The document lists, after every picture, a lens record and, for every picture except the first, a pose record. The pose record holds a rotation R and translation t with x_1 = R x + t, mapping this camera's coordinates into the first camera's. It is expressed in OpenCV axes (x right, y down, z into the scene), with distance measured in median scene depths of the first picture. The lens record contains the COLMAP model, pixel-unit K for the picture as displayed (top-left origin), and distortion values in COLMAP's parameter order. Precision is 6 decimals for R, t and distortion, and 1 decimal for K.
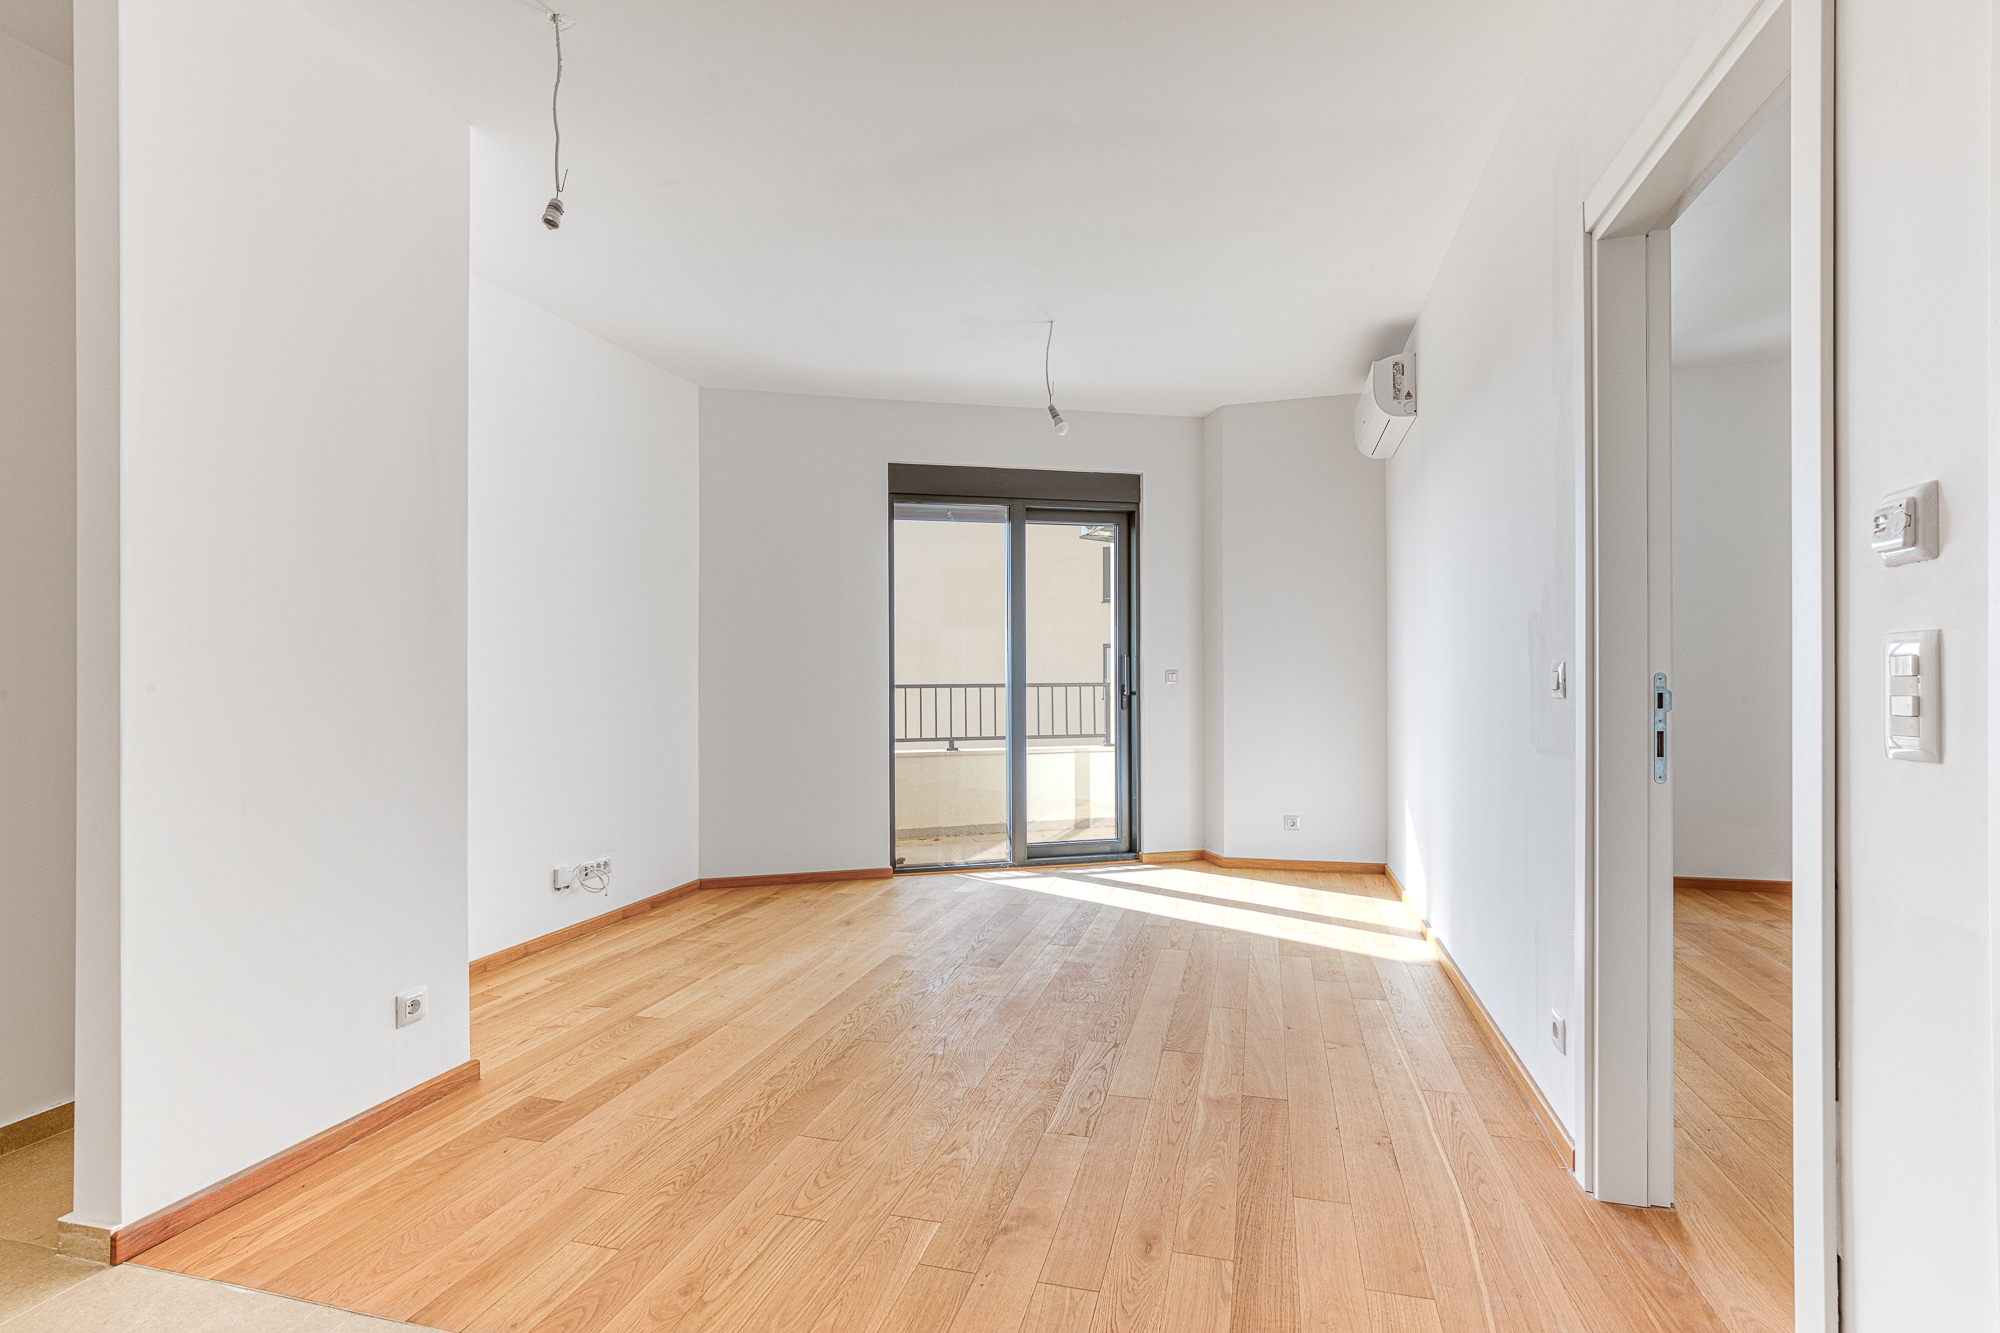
lens RADIAL K [[914.6, 0, 1011.8], [0, 914.6, 664.6], [0, 0, 1]] dist [-0.004144, -0.000358]
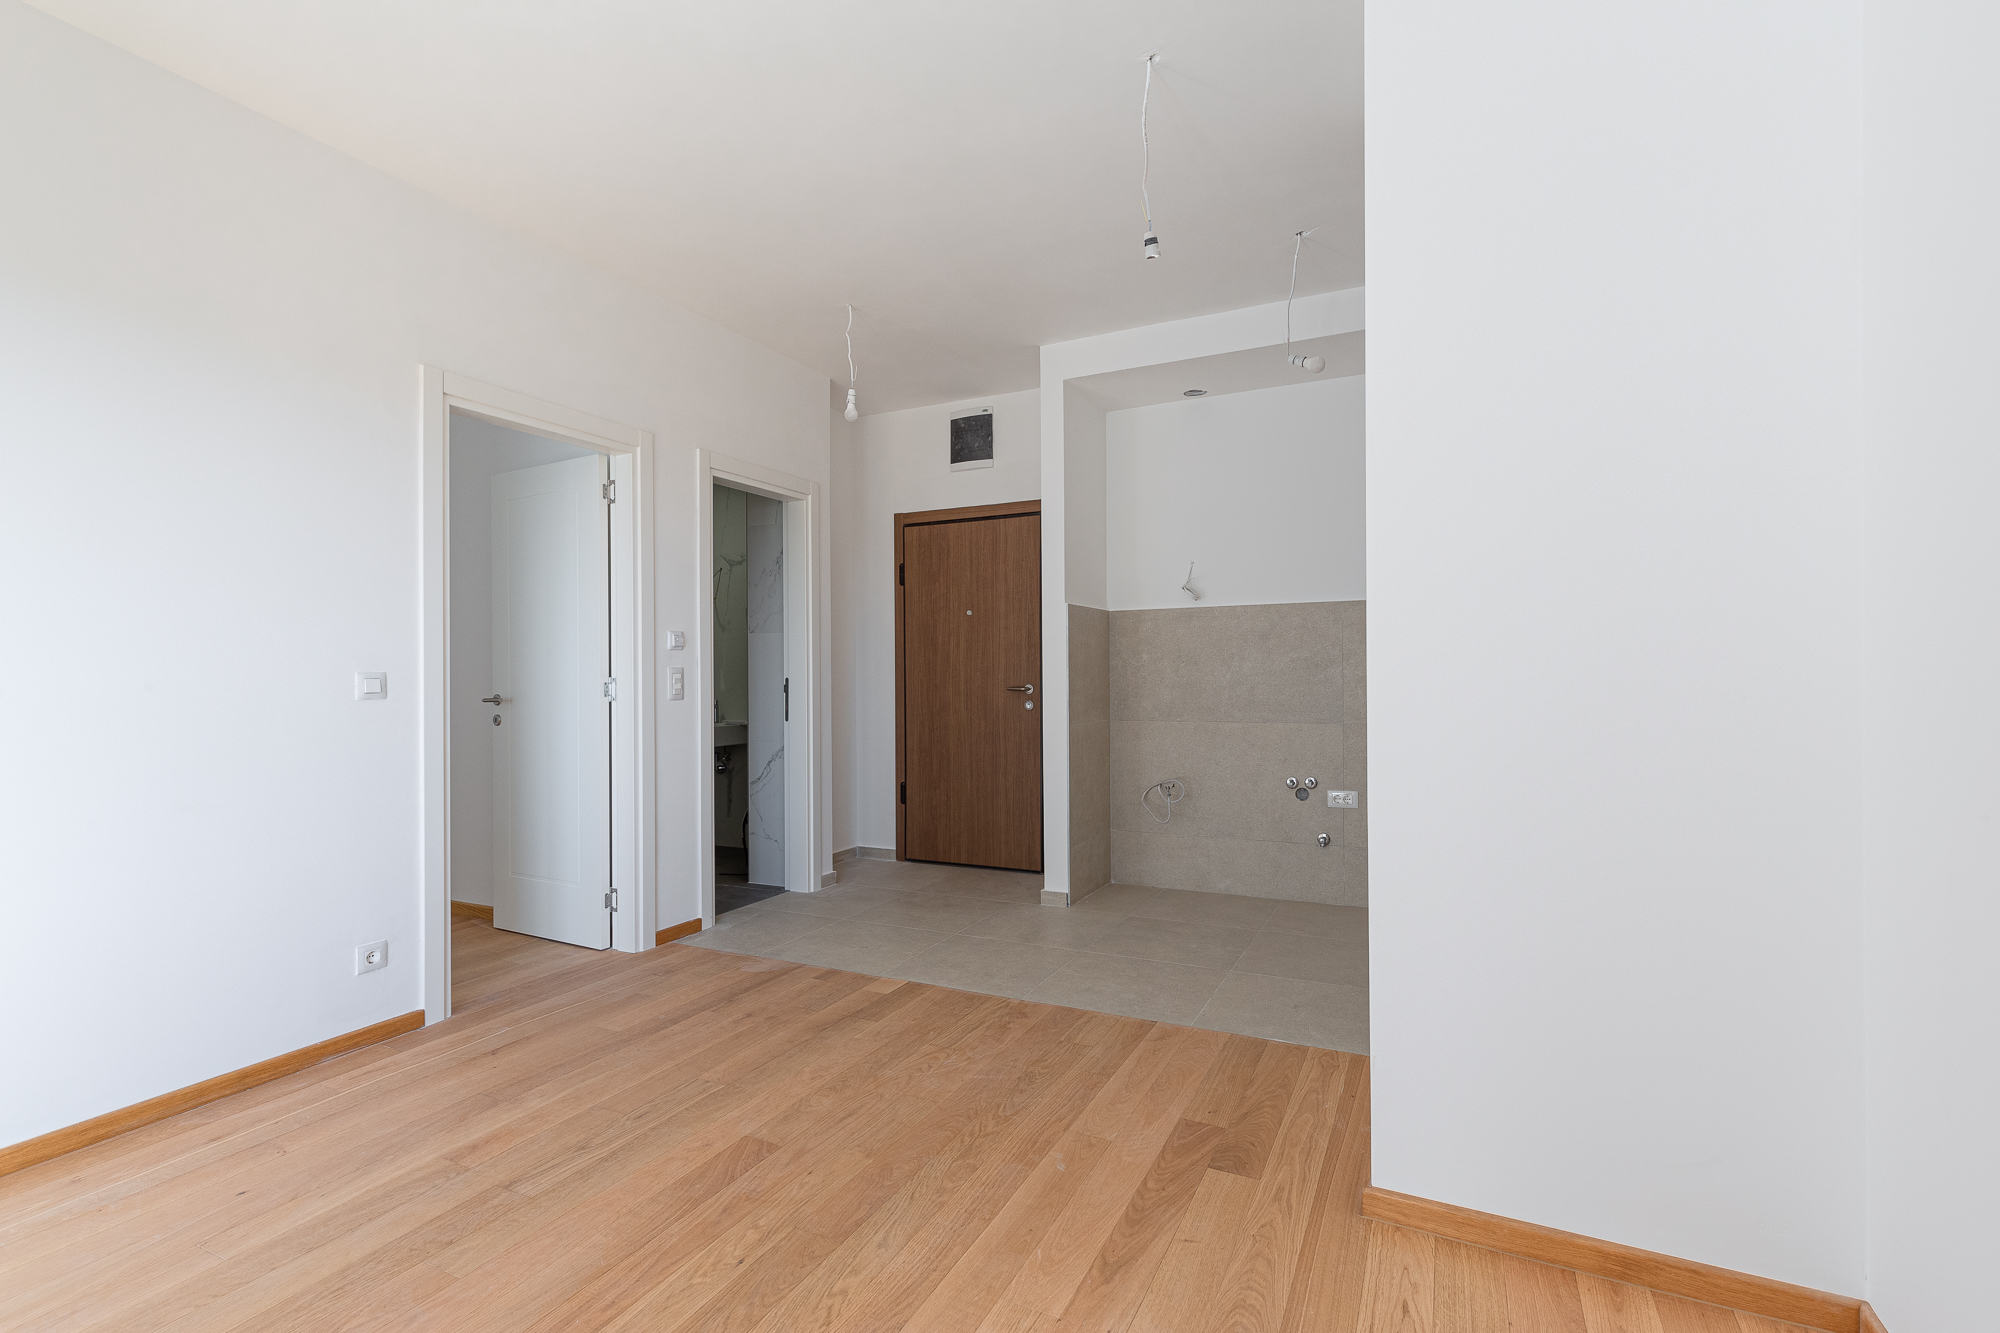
lens RADIAL K [[914.6, 0, 1011.8], [0, 914.6, 664.6], [0, 0, 1]] dist [-0.004144, -0.000358]
pose [[-0.982478, 0.021706, 0.185110, -0.239446], [0.017635, 0.999566, -0.023608, 0.014768], [-0.185542, -0.019930, -0.982434, 0.935440]]
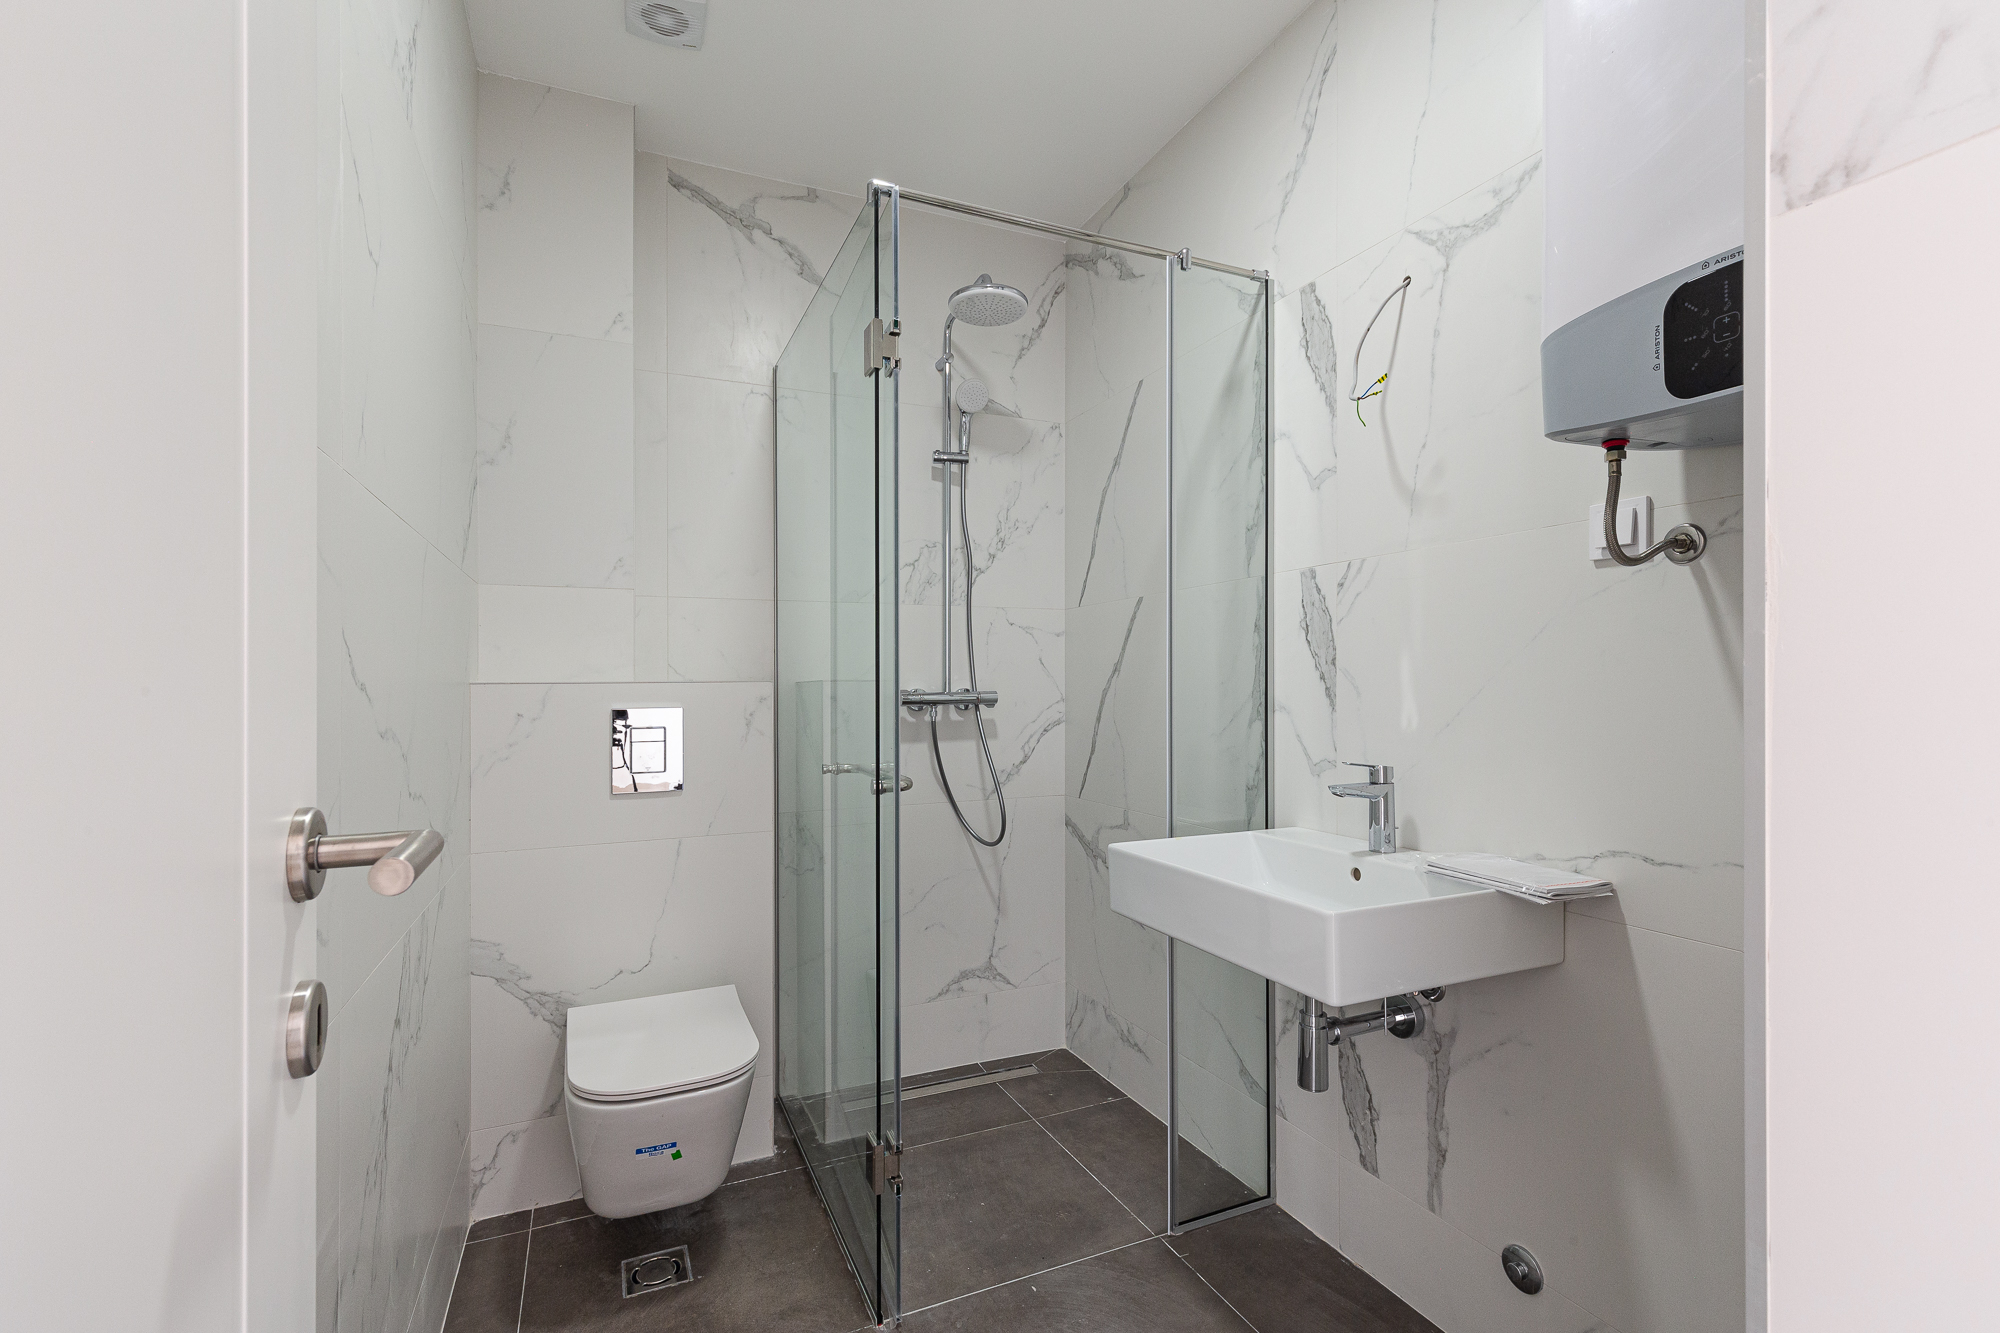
lens RADIAL K [[883.6, 0, 1005.1], [0, 883.6, 685.3], [0, 0, 1]] dist [0.000346, 0.000022]
pose [[-0.636555, 0.009791, 0.771169, 0.217604], [0.001170, 0.999931, -0.011731, 0.001845], [-0.771230, -0.006565, -0.636522, 0.115822]]
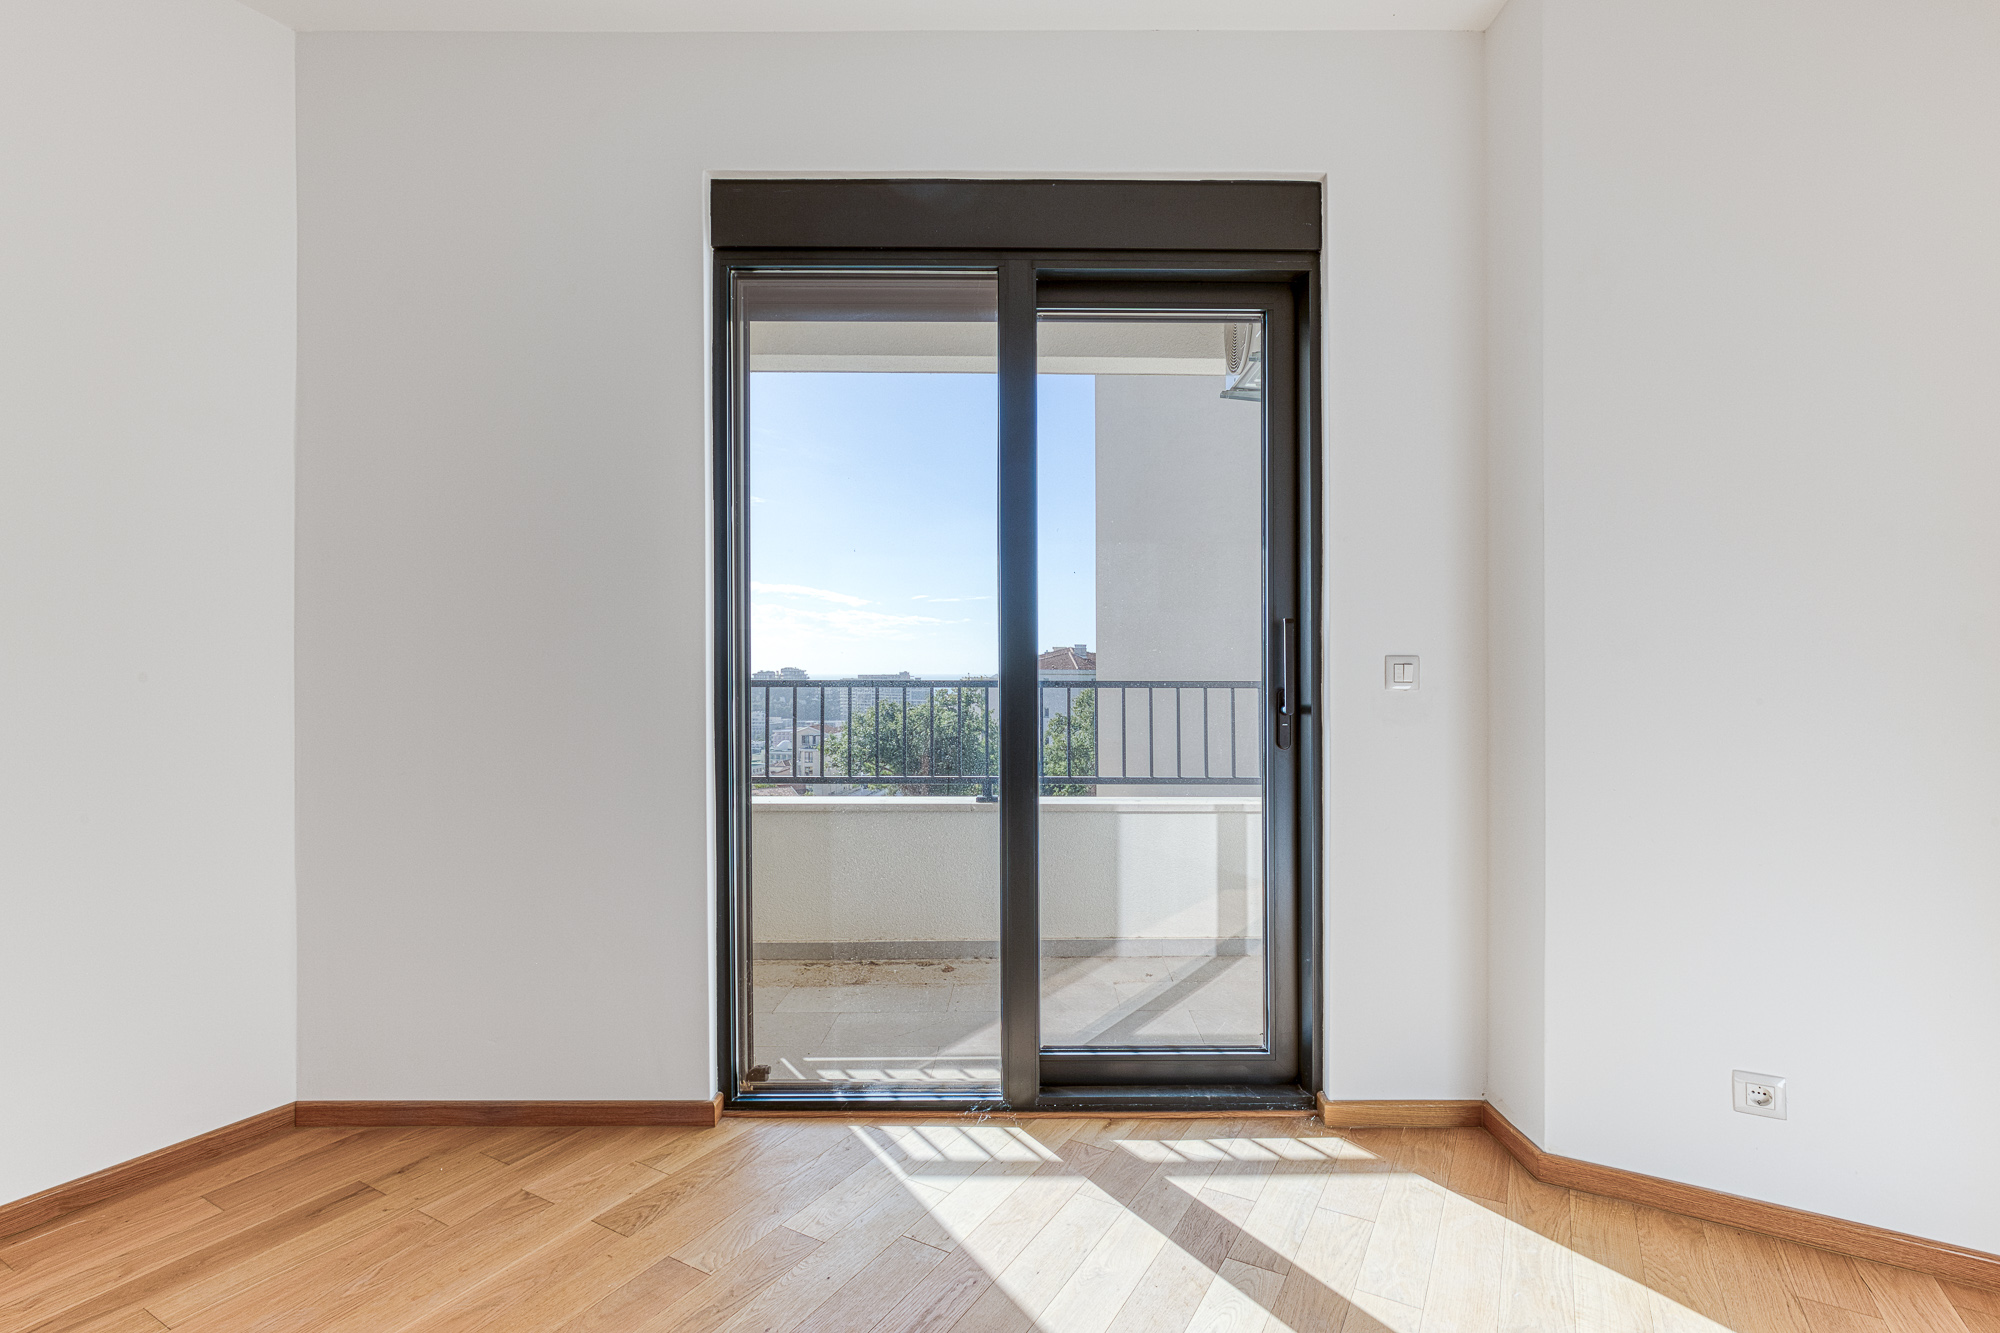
lens RADIAL K [[921.9, 0, 1027.5], [0, 921.9, 659.3], [0, 0, 1]] dist [-0.001754, -0.000490]
pose [[0.970248, 0.003581, -0.242085, 0.127009], [-0.002771, 0.999989, 0.003687, 0.007671], [0.242096, -0.002906, 0.970248, 0.634393]]
